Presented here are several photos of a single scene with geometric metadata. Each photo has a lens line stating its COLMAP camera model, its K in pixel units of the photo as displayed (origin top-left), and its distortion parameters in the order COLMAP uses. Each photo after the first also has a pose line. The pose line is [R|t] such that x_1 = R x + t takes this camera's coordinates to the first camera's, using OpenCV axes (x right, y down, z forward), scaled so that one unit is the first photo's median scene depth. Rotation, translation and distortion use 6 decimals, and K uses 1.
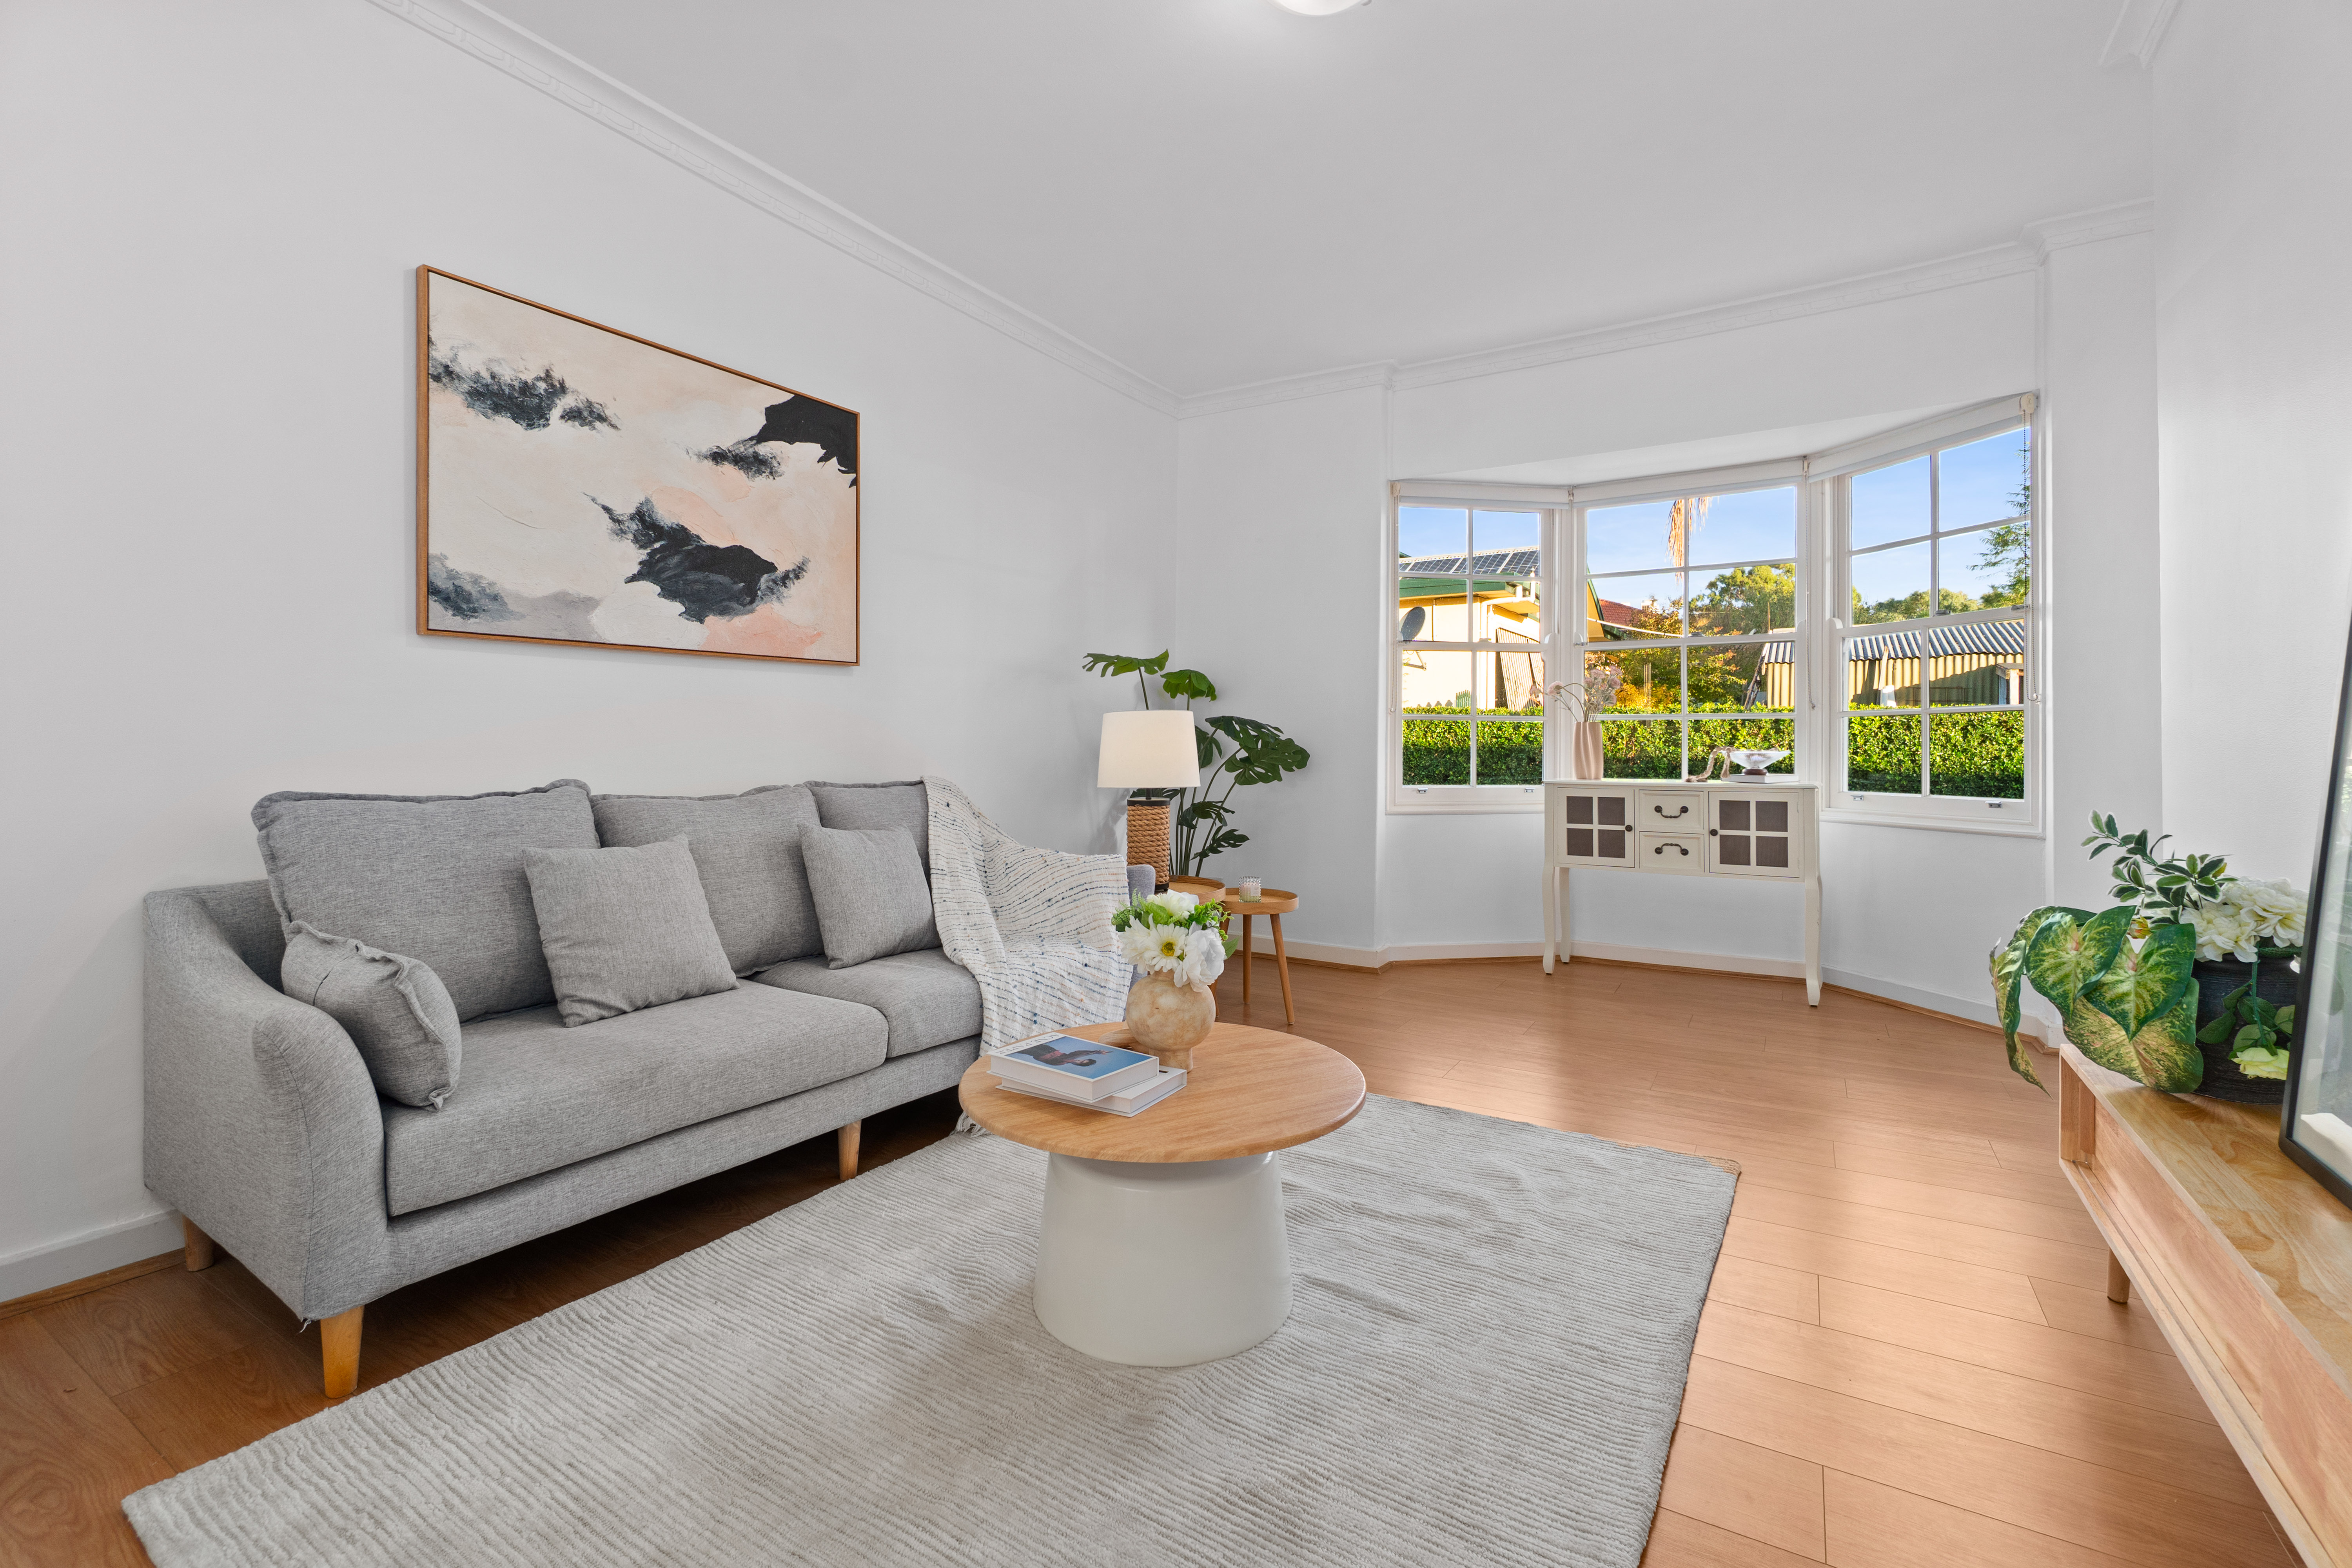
lens RADIAL K [[1016.4, 0, 1168.1], [0, 1016.4, 761.6], [0, 0, 1]] dist [-0.001749, 0.000241]
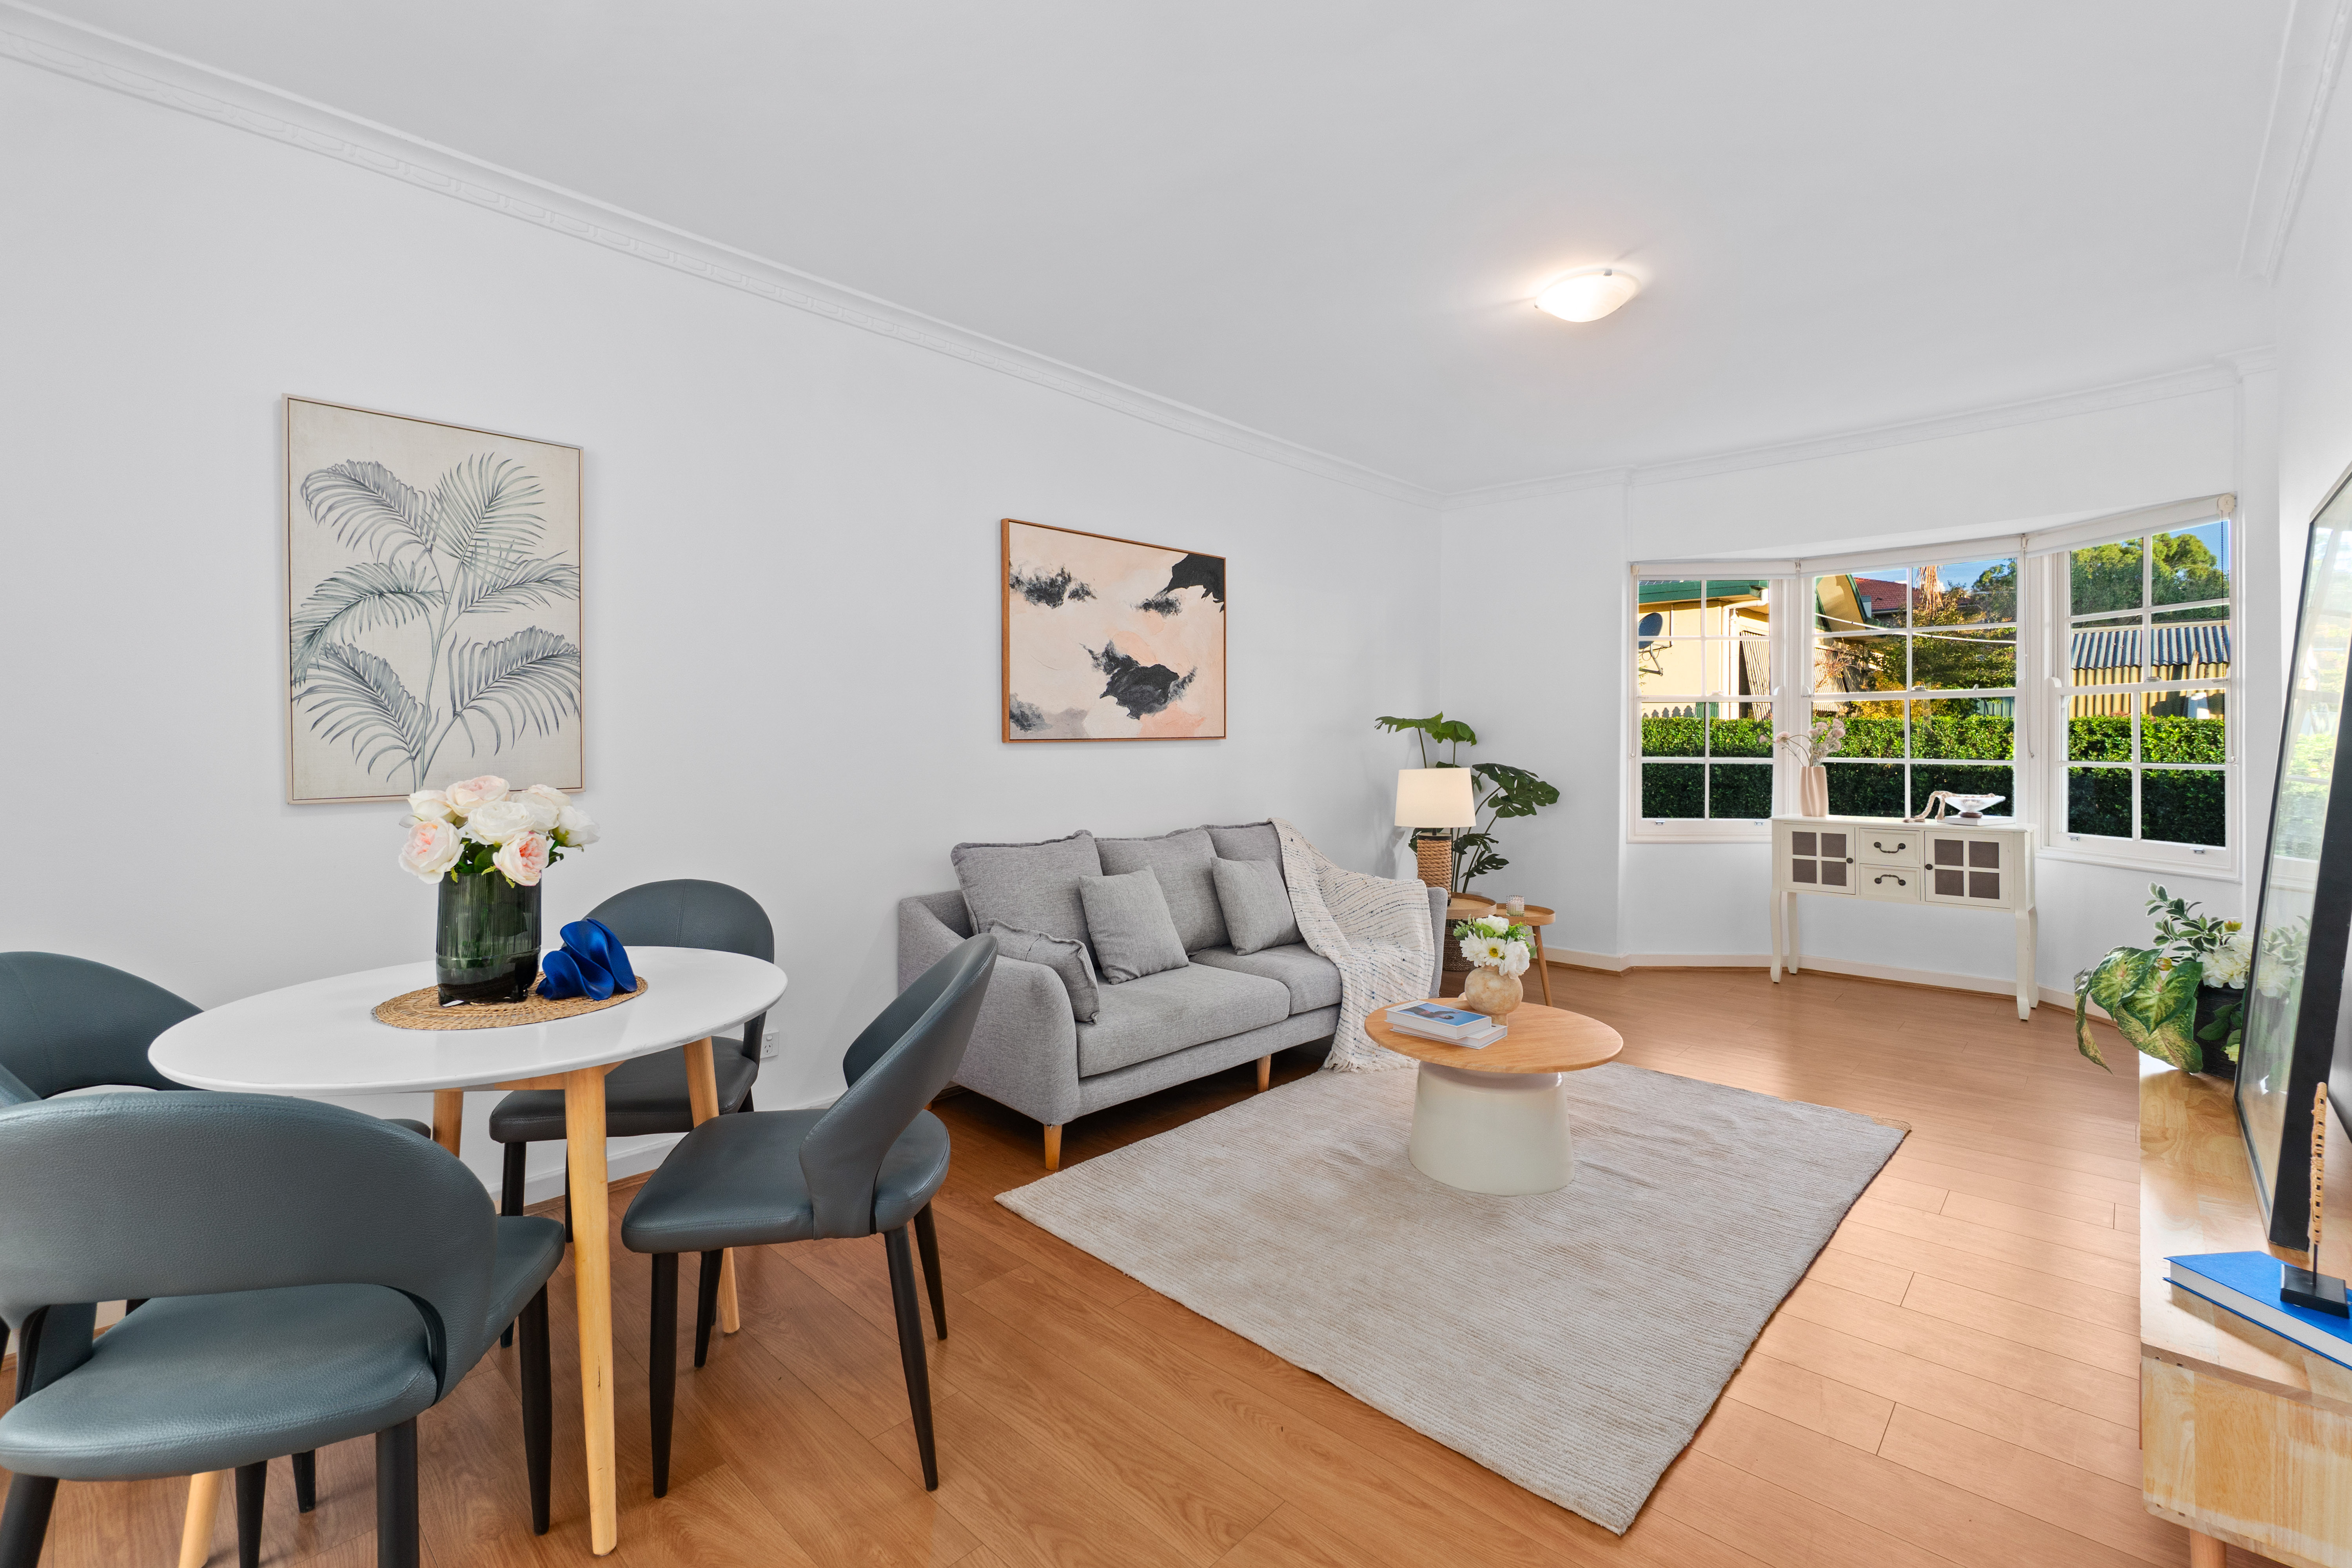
lens RADIAL K [[1016.4, 0, 1170.2], [0, 1016.4, 749.9], [0, 0, 1]] dist [-0.001749, 0.000241]
pose [[0.979369, -0.001652, -0.202075, -0.132481], [0.000839, 0.999991, -0.004110, -0.100477], [0.202080, 0.003856, 0.979362, -0.527251]]
